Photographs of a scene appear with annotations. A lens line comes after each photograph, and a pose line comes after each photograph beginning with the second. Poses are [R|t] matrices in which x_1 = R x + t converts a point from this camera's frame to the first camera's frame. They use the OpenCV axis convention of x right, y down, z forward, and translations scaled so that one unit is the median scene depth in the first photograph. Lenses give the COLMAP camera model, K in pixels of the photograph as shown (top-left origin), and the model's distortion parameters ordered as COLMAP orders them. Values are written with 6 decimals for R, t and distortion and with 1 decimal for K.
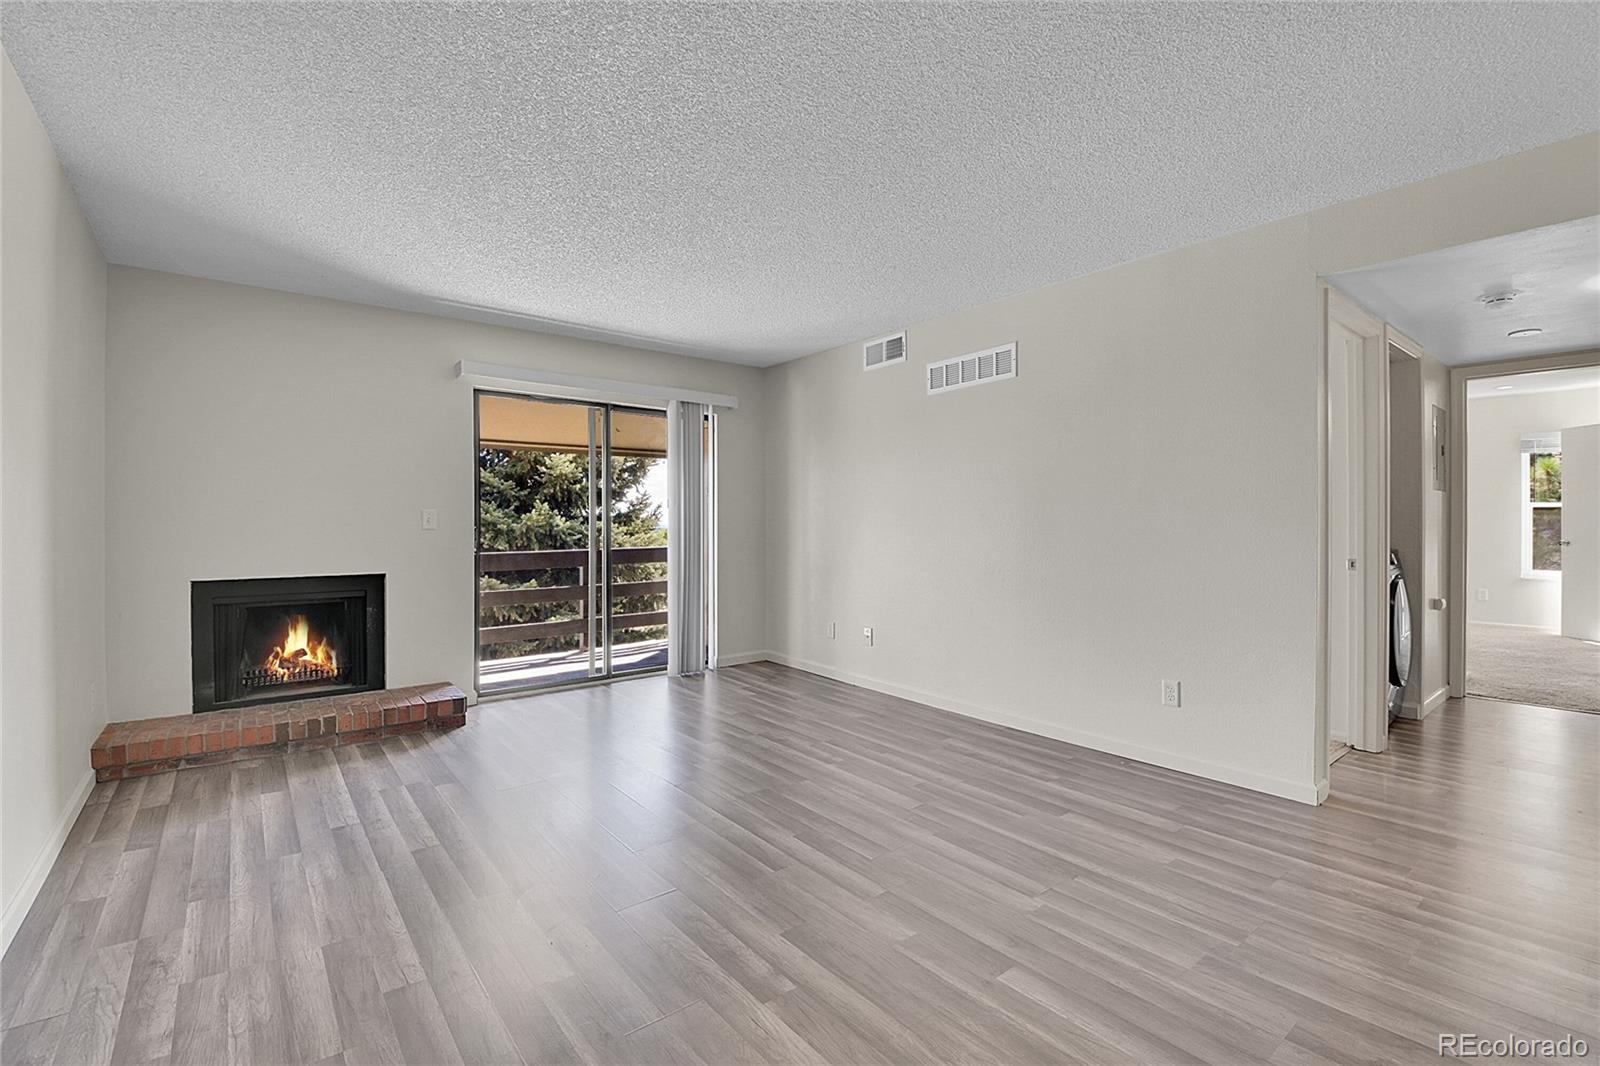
lens RADIAL K [[716.9, 0, 809.0], [0, 716.9, 527.9], [0, 0, 1]] dist [0.020643, -0.024564]
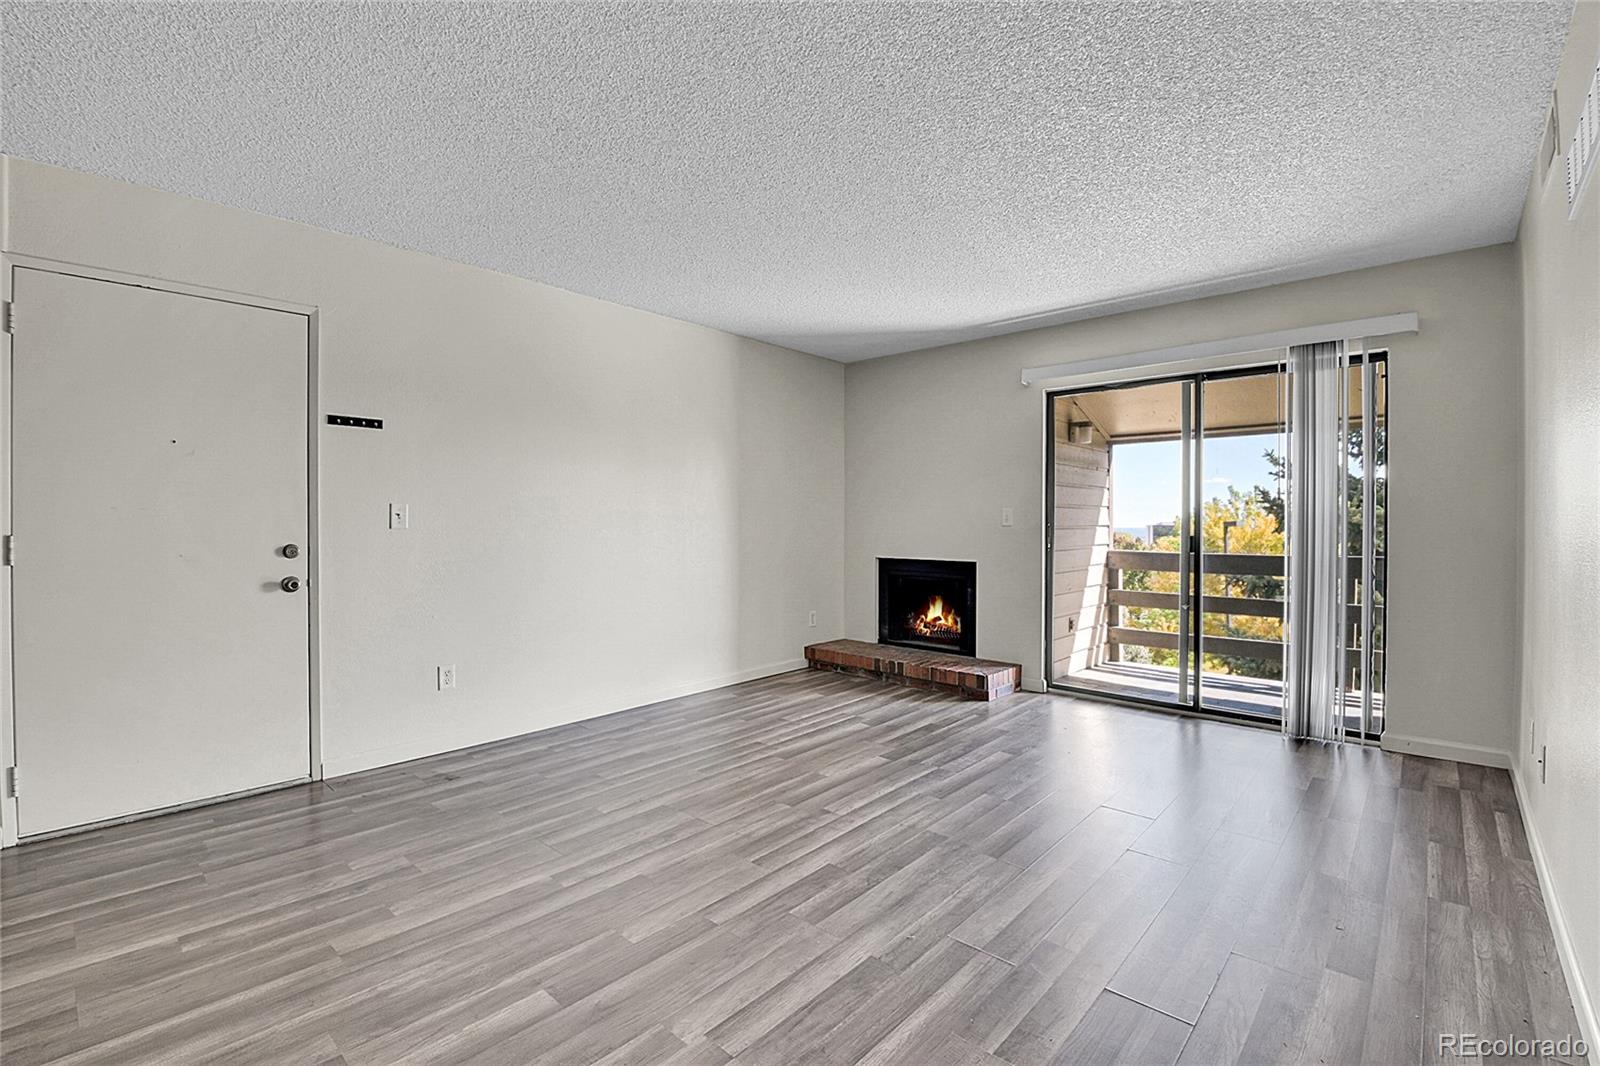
lens RADIAL K [[716.9, 0, 809.0], [0, 716.9, 527.9], [0, 0, 1]] dist [0.020643, -0.024564]
pose [[0.154967, 0.006847, -0.987896, 0.634690], [-0.009077, 0.999944, 0.005506, 0.002026], [0.987878, 0.008114, 0.155020, 0.607210]]
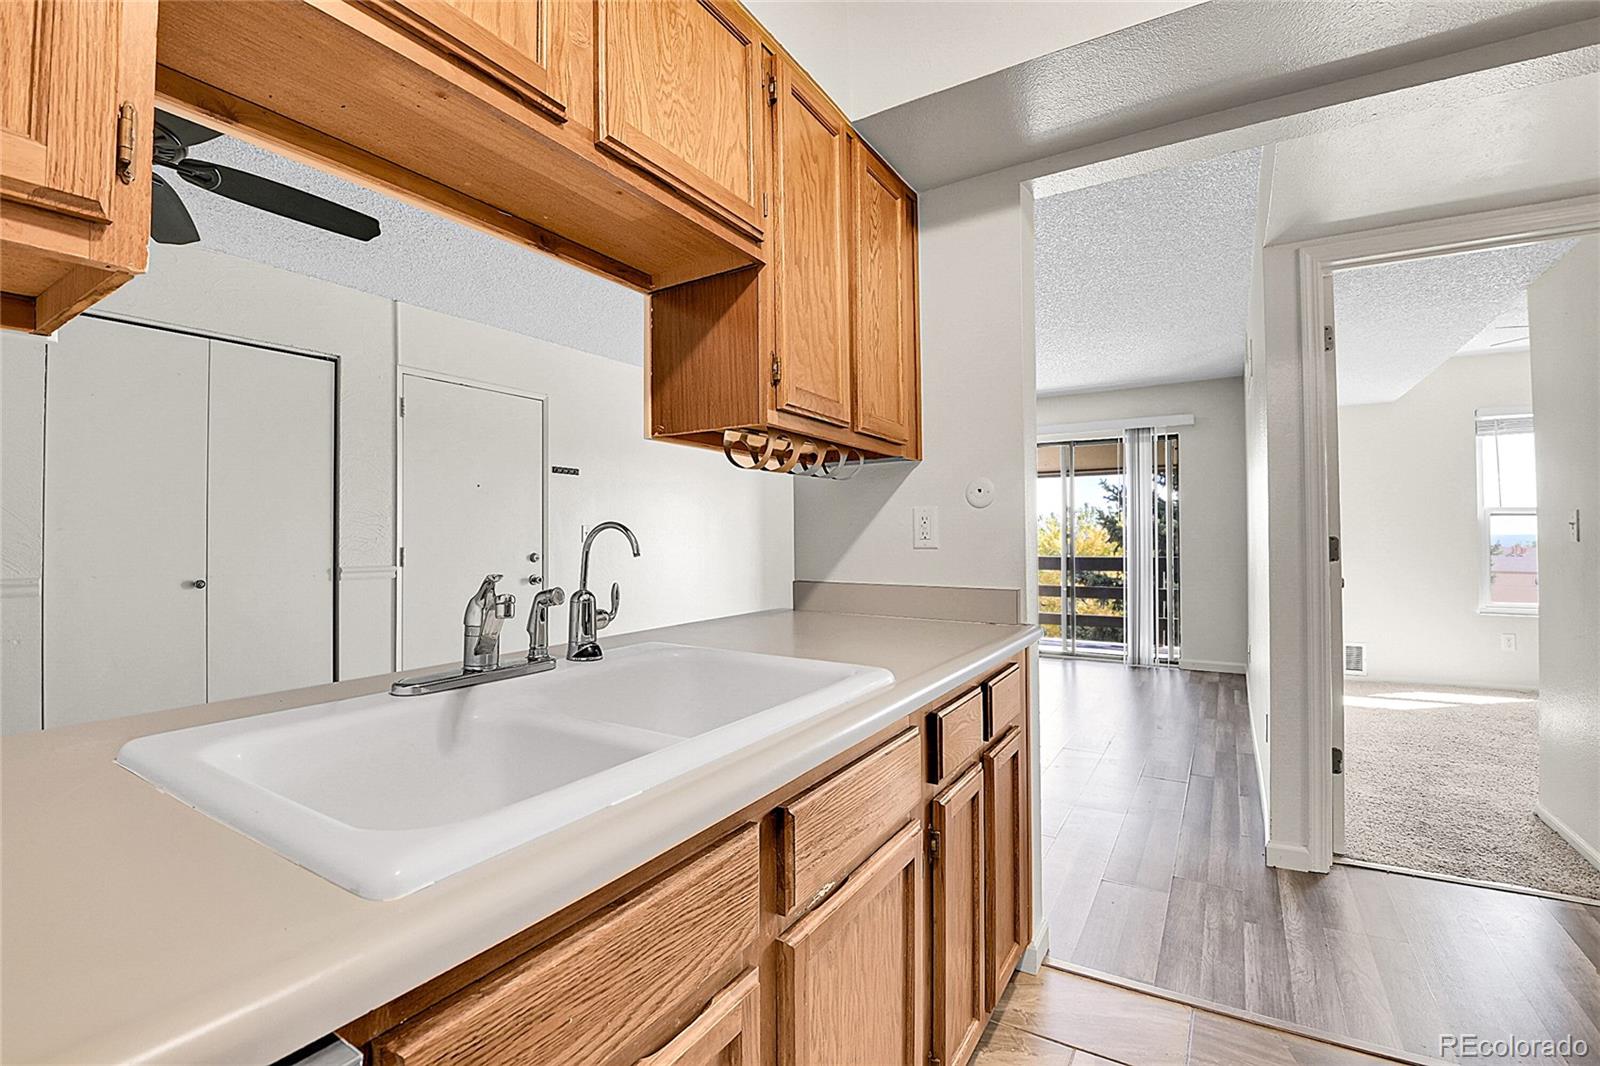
lens RADIAL K [[716.9, 0, 809.0], [0, 716.9, 527.9], [0, 0, 1]] dist [0.020643, -0.024564]
pose [[0.340227, -0.014436, -0.940232, 1.058301], [-0.001706, 0.999871, -0.015969, 0.006438], [0.940342, 0.007037, 0.340159, 0.170279]]
